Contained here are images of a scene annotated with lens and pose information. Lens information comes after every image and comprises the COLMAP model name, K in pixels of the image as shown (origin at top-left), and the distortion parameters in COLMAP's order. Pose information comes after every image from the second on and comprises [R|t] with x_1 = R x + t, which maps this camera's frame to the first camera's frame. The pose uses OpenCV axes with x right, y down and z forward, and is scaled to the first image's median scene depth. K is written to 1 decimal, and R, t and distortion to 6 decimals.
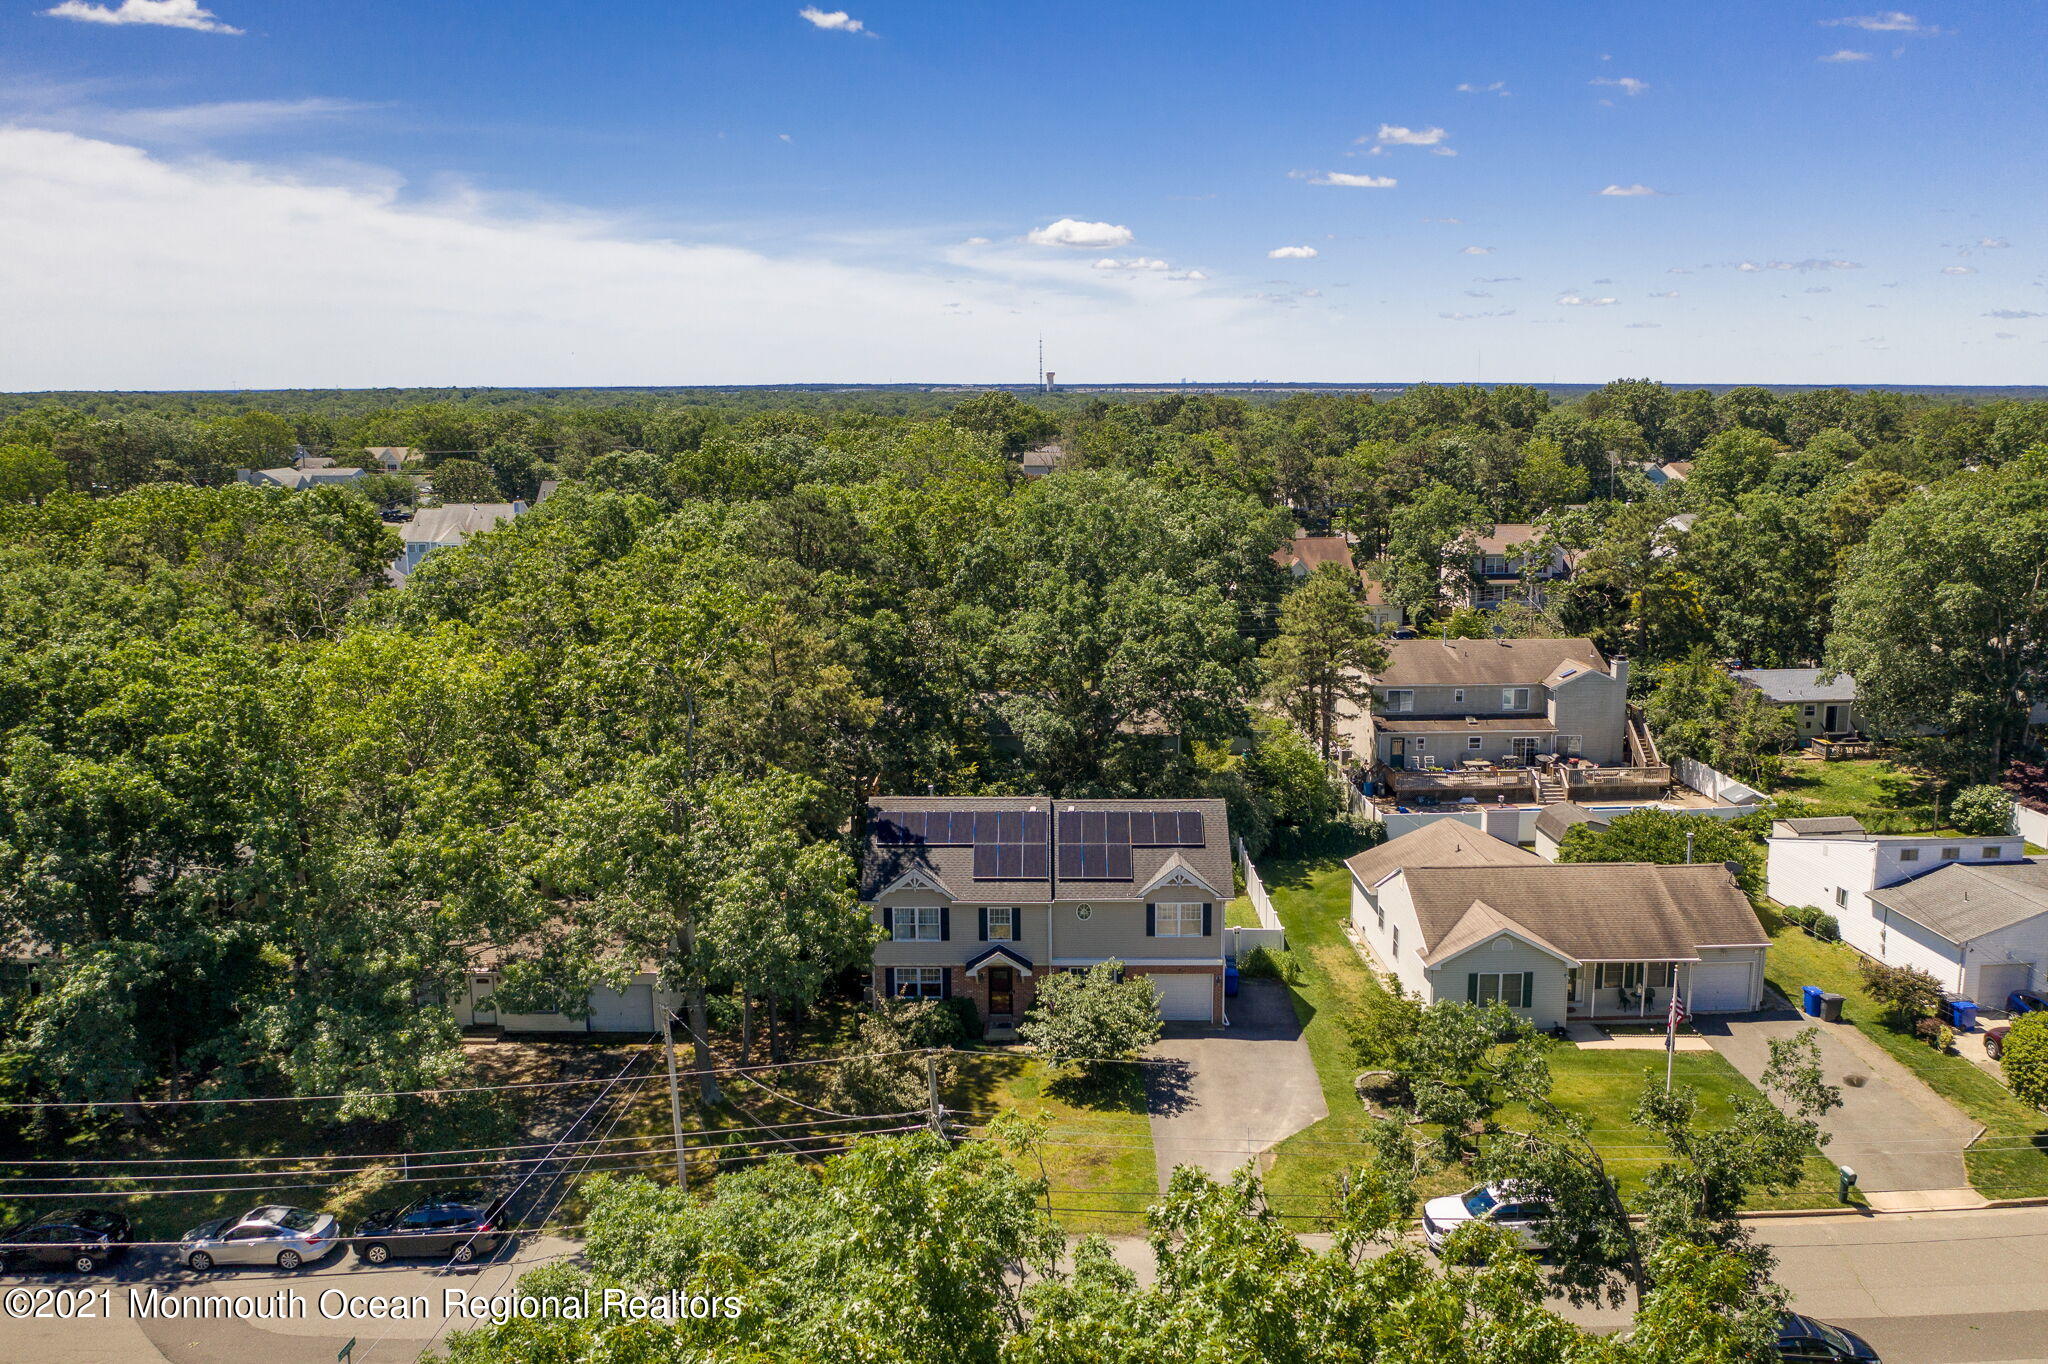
lens RADIAL K [[1610.3, 0, 1055.8], [0, 1610.3, 573.3], [0, 0, 1]] dist [-0.011272, -0.003978]
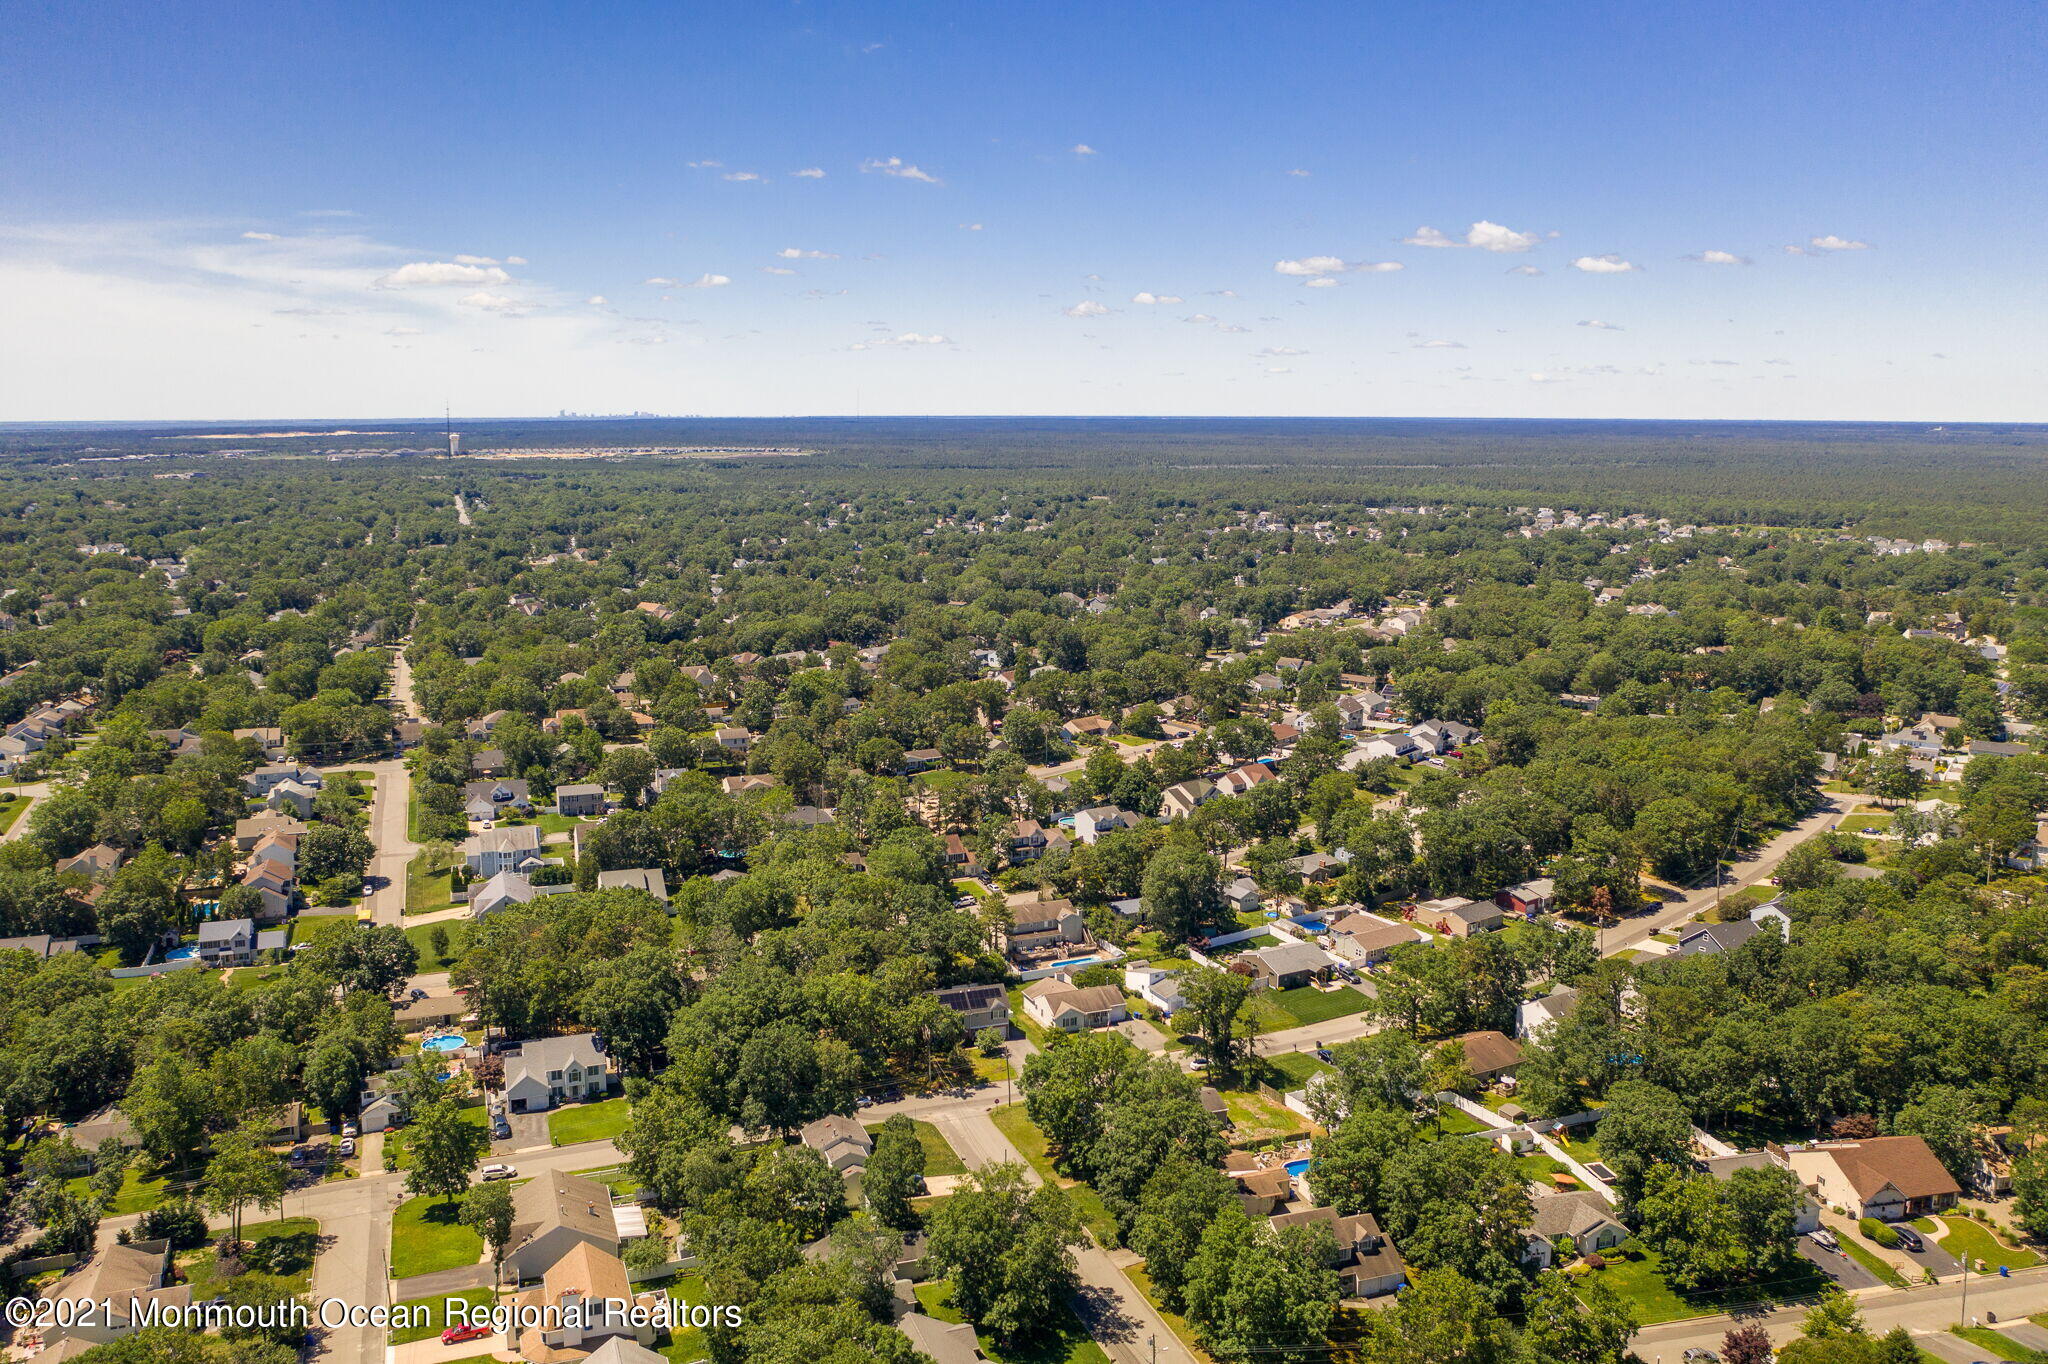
lens RADIAL K [[1670.0, 0, 996.3], [0, 1670.0, 679.8], [0, 0, 1]] dist [-0.030725, 0.003188]
pose [[0.940644, -0.054561, 0.334982, -1.321980], [0.034700, 0.997282, 0.064995, -0.928654], [-0.337618, -0.049513, 0.939980, -3.014257]]
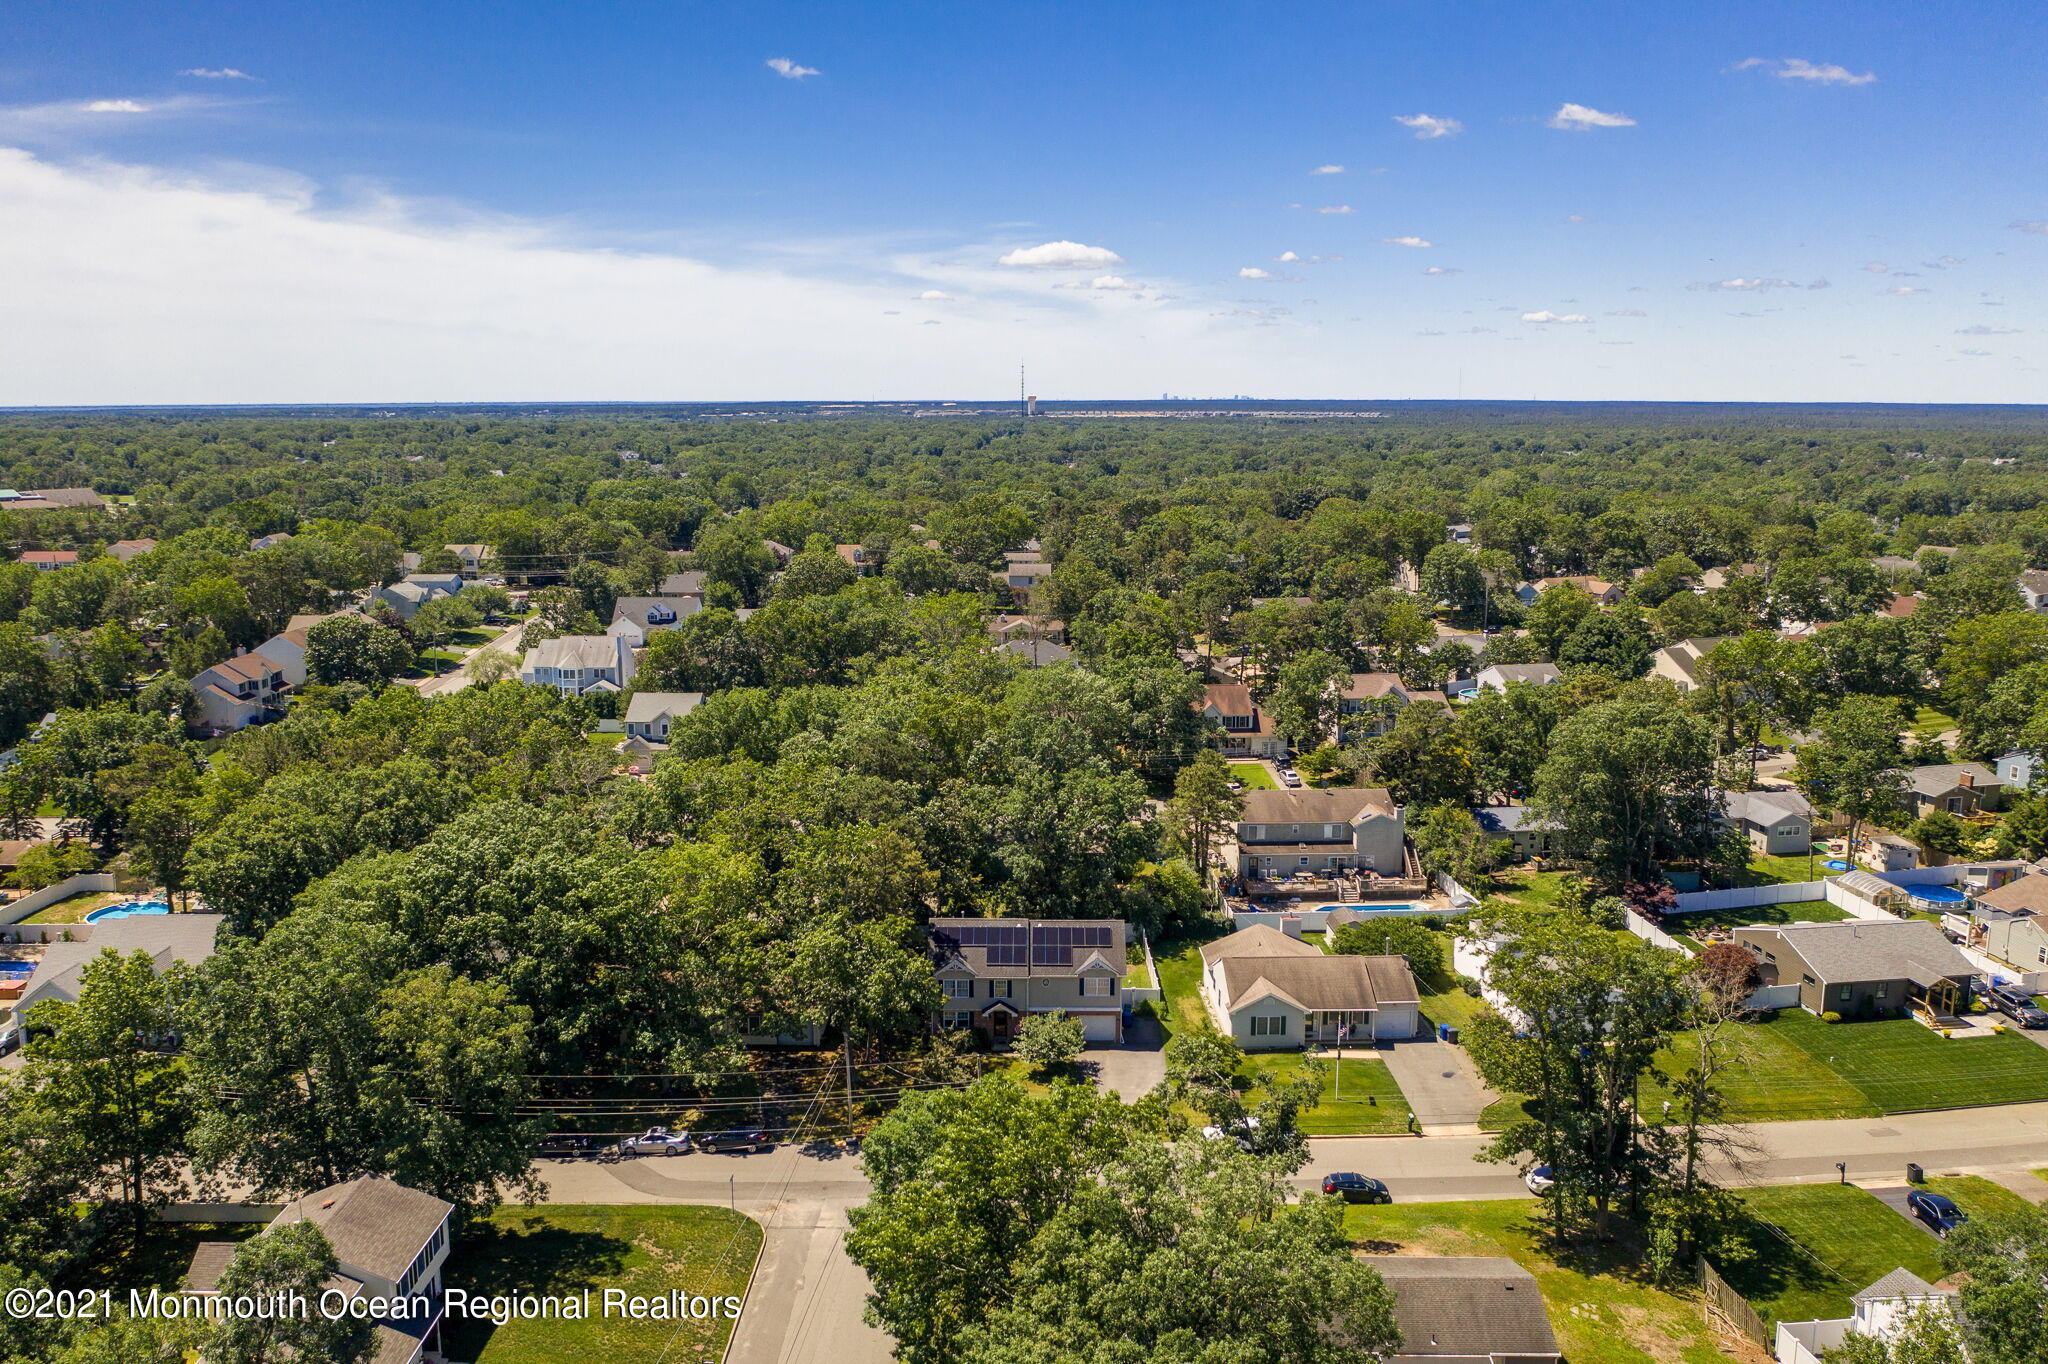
lens RADIAL K [[1619.6, 0, 1018.1], [0, 1619.6, 672.3], [0, 0, 1]] dist [-0.019587, -0.000834]
pose [[0.999928, 0.003072, -0.011578, 0.006132], [-0.002424, 0.998451, 0.055590, -0.243669], [0.011731, -0.055558, 0.998387, -0.821065]]
